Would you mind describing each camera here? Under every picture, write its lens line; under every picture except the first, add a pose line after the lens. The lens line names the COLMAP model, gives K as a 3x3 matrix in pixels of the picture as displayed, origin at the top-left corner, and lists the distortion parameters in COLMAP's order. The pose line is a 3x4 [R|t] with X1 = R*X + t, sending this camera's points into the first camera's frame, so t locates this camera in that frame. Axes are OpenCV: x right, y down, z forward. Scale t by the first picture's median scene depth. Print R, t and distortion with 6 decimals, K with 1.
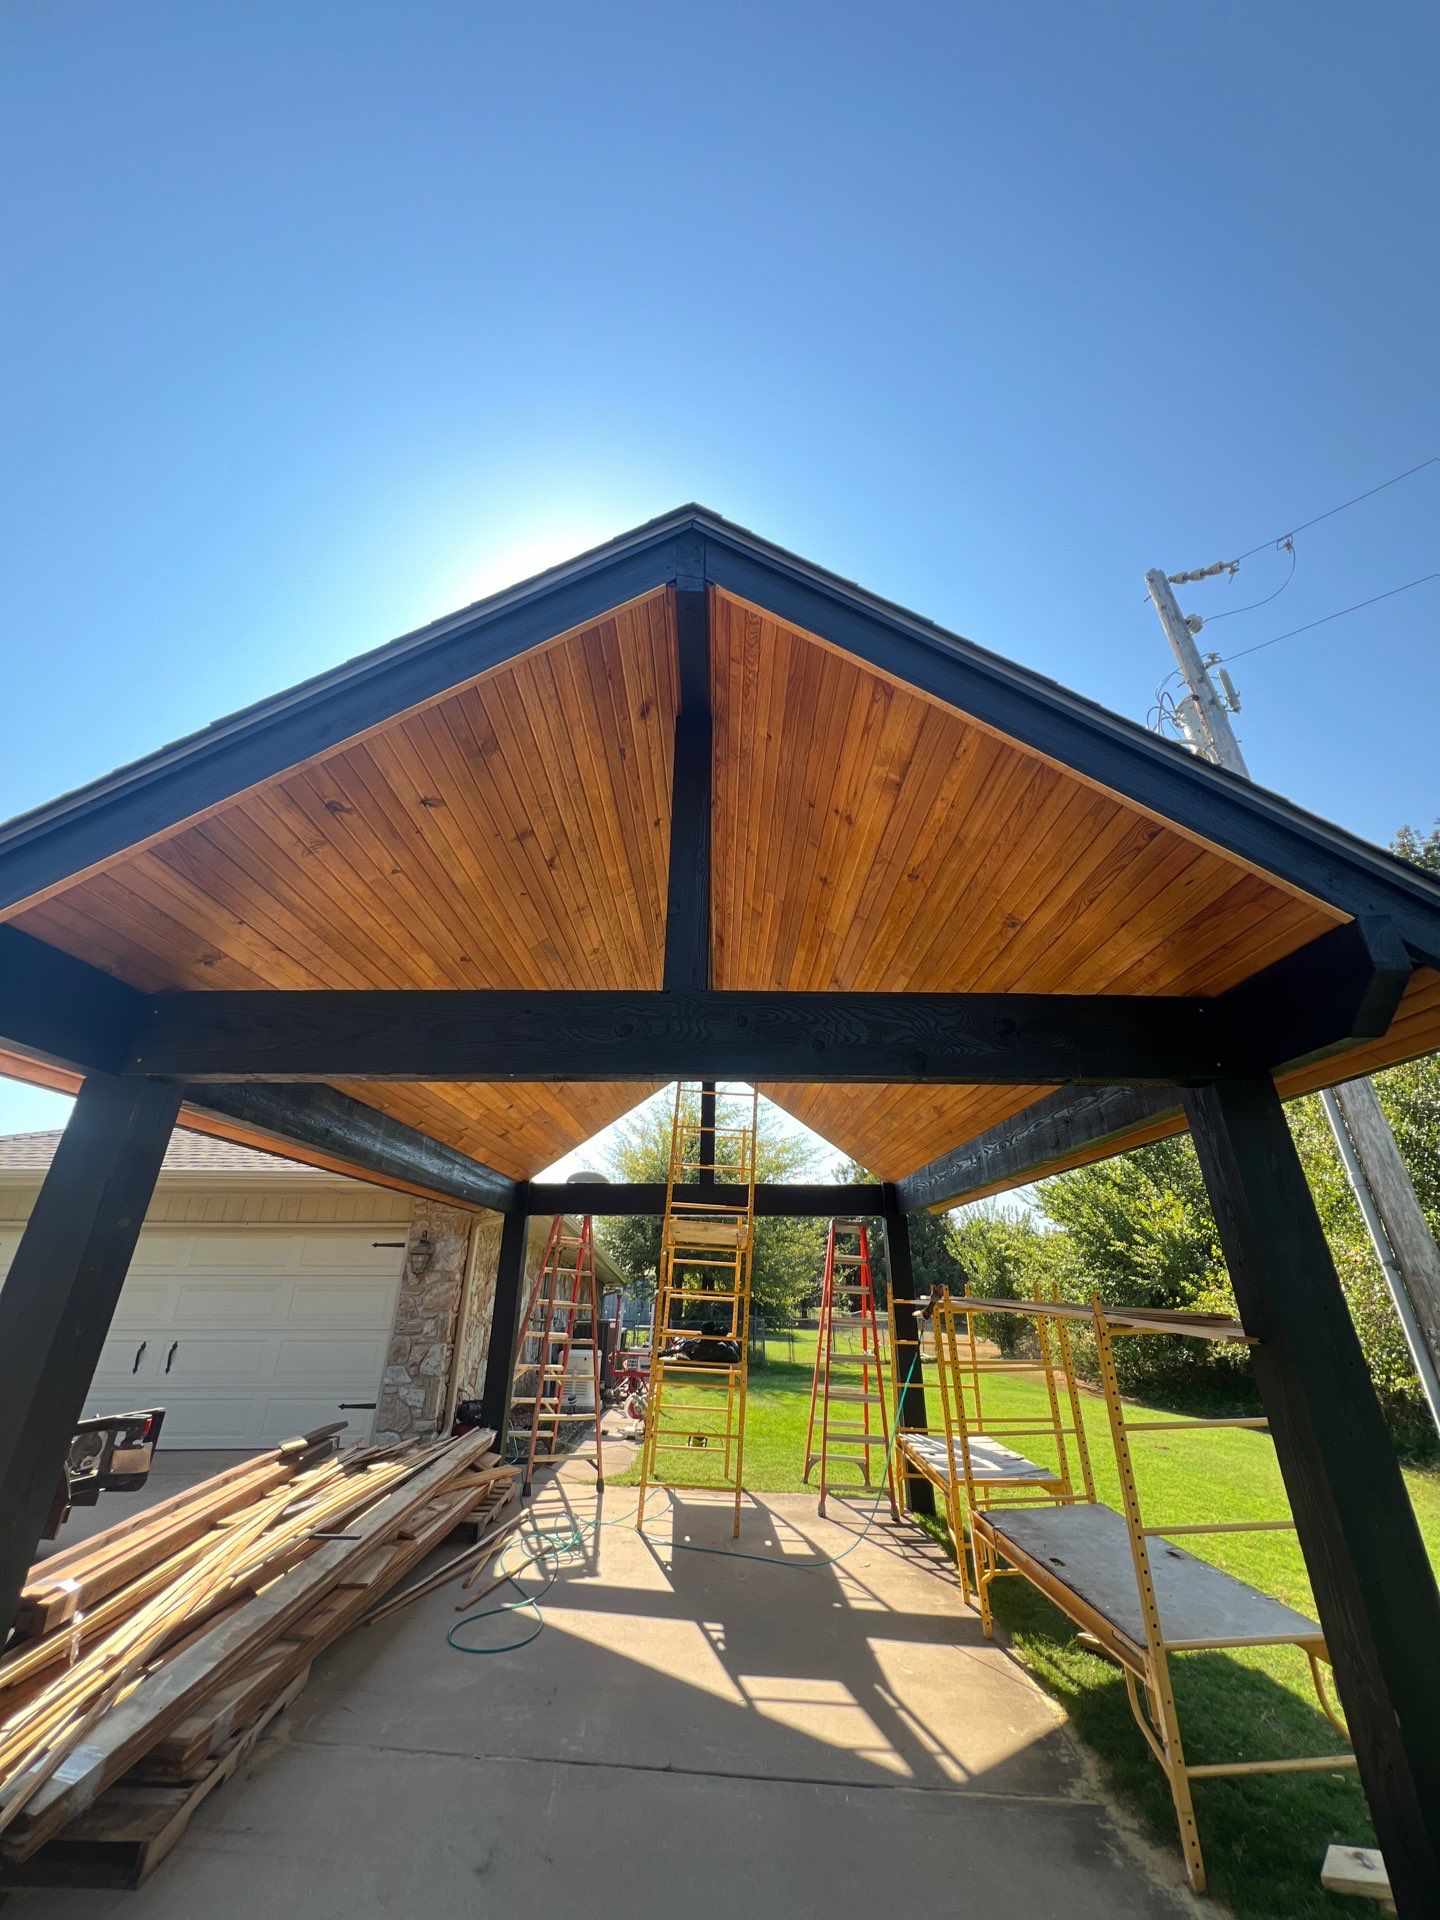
lens RADIAL K [[770.0, 0, 720.0], [0, 770.0, 960.0], [0, 0, 1]] dist [0.002684, 0.000458]
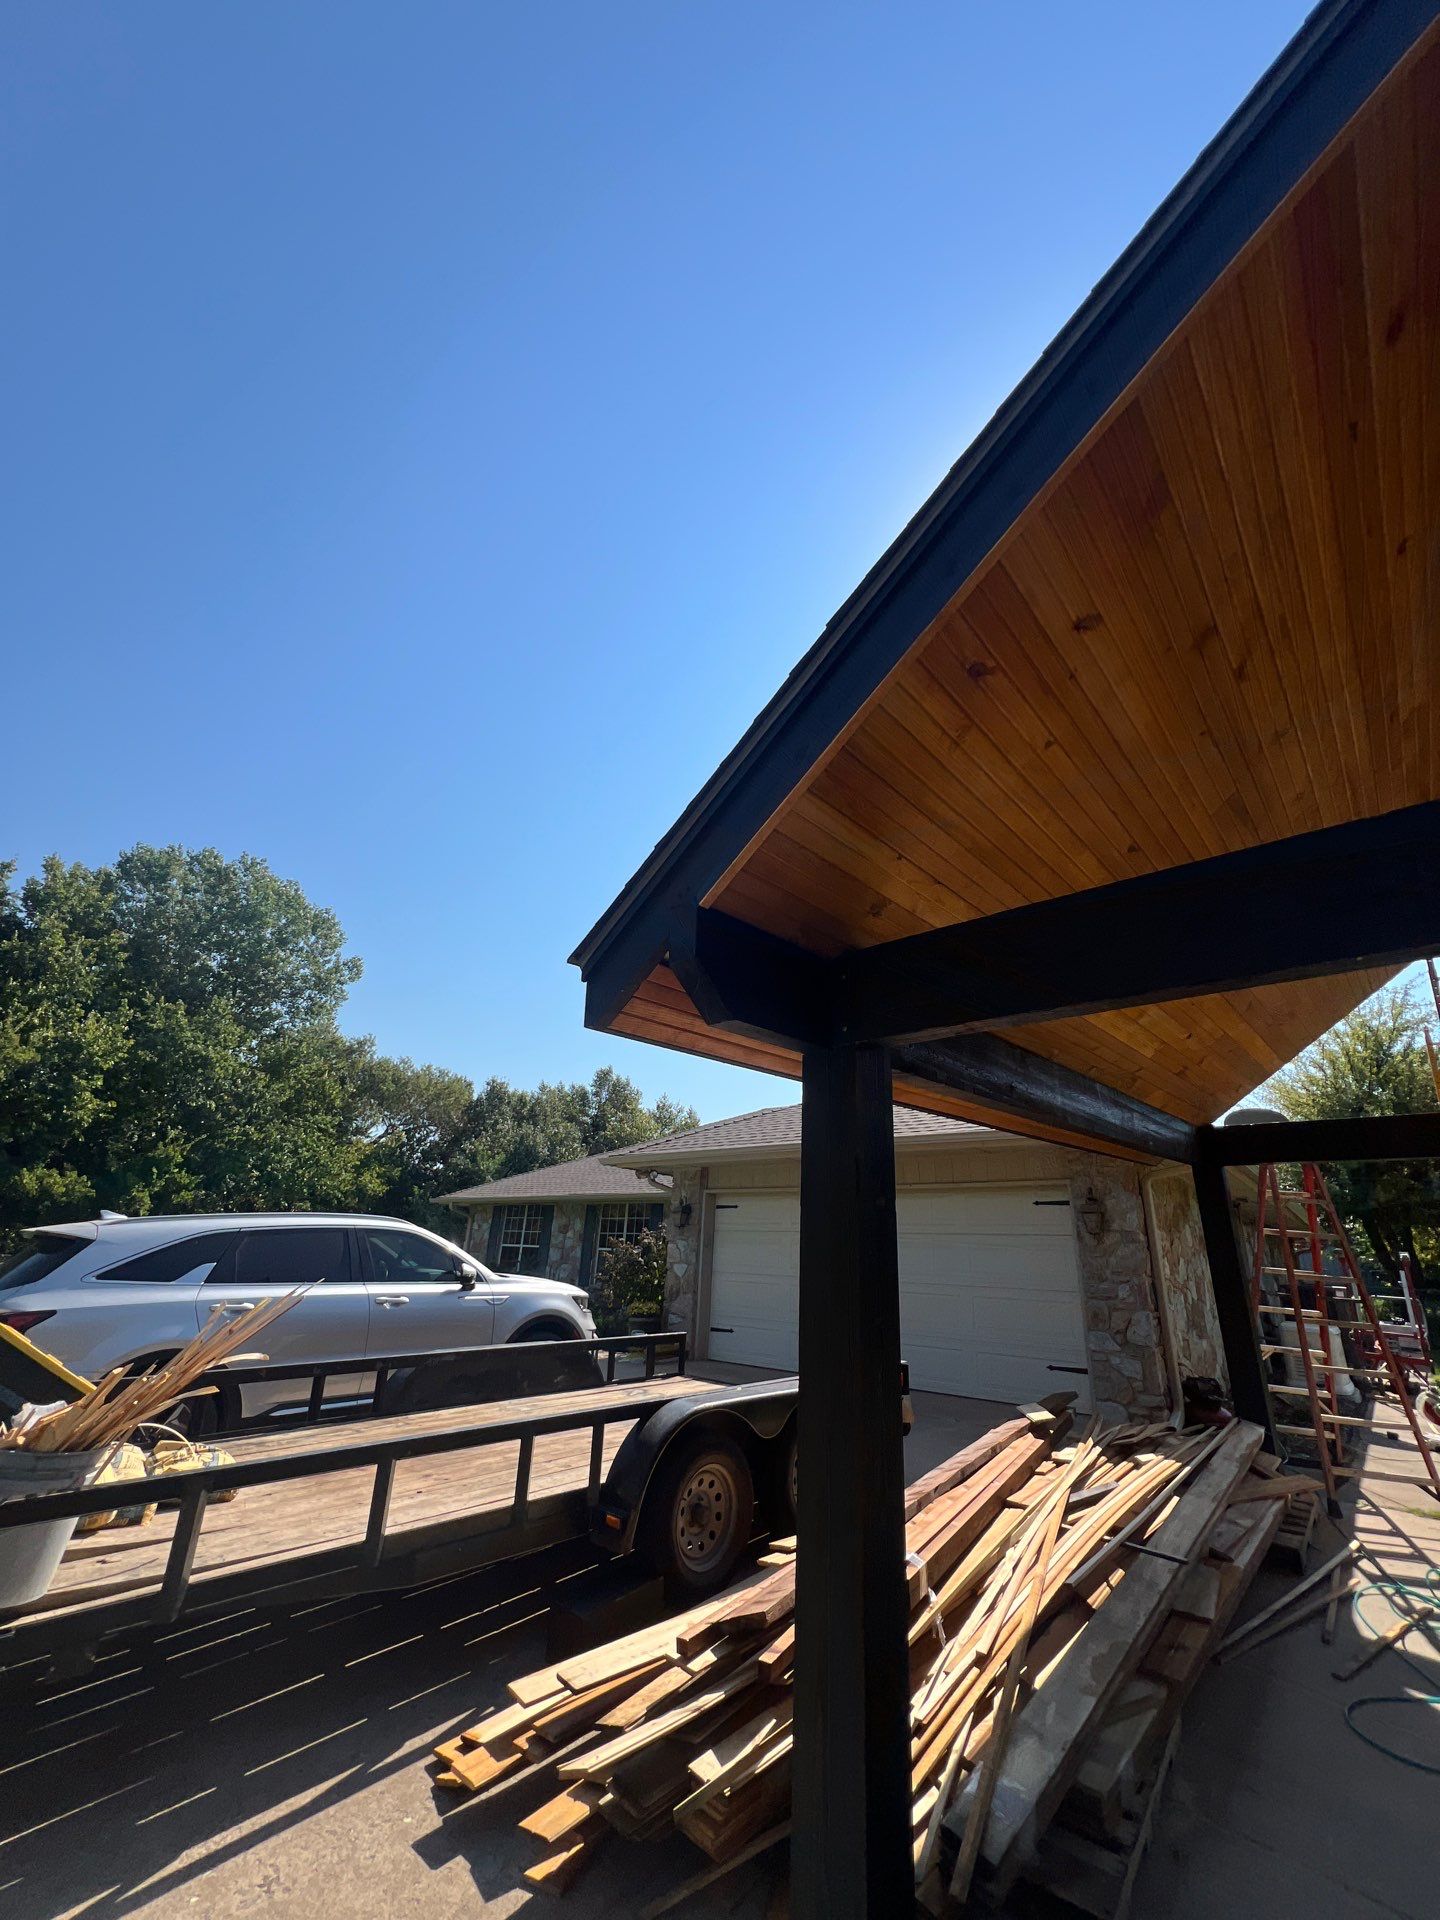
lens RADIAL K [[770.0, 0, 720.0], [0, 770.0, 960.0], [0, 0, 1]] dist [0.002684, 0.000458]
pose [[0.747662, -0.214811, -0.628378, -0.179050], [0.249881, 0.967697, -0.033492, 0.028930], [0.615274, -0.131979, 0.777187, 0.134299]]
